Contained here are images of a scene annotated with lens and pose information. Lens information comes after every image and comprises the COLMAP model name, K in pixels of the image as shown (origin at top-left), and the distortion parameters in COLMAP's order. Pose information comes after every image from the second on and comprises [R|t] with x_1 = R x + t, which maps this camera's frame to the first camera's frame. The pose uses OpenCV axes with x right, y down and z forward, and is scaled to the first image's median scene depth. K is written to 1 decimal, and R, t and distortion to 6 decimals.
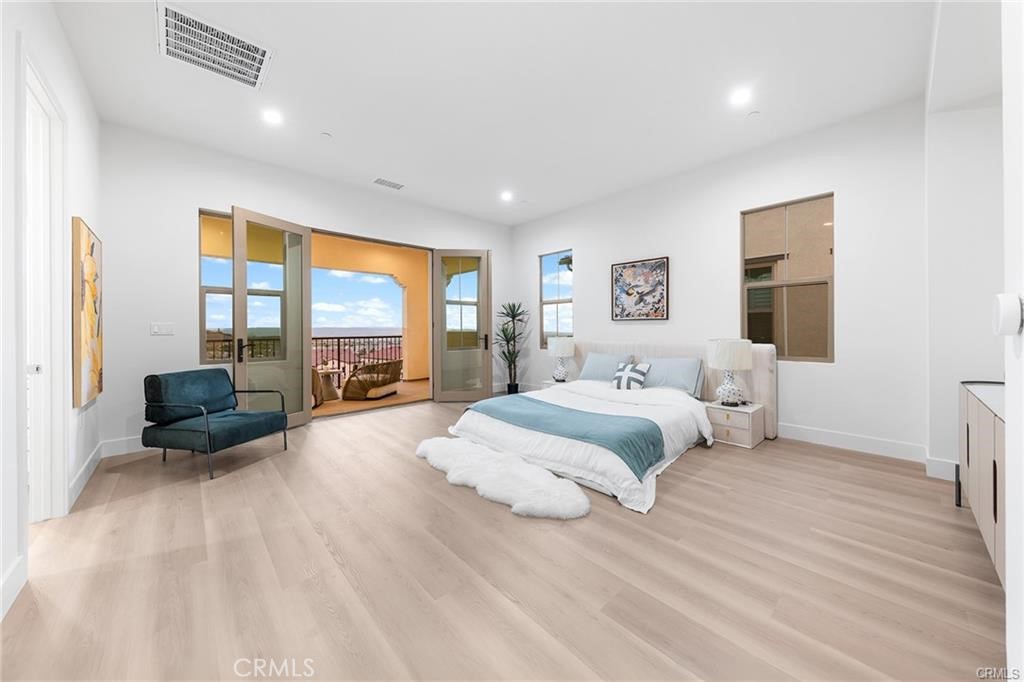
lens RADIAL K [[357.6, 0, 511.4], [0, 357.6, 331.7], [0, 0, 1]] dist [0.002250, 0.000002]
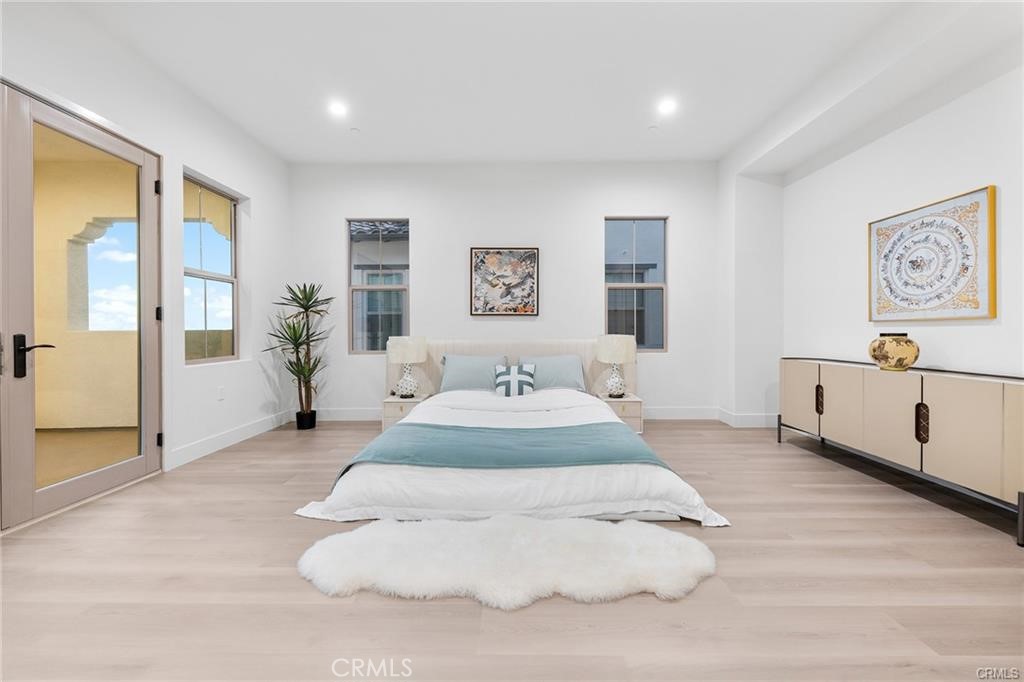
lens RADIAL K [[385.9, 0, 511.8], [0, 385.9, 331.6], [0, 0, 1]] dist [0.003164, 0.000248]
pose [[0.674567, 0.000134, 0.738214, -0.339801], [0.007212, 0.999951, -0.006772, 0.014042], [-0.738179, 0.009892, 0.674533, 0.359739]]
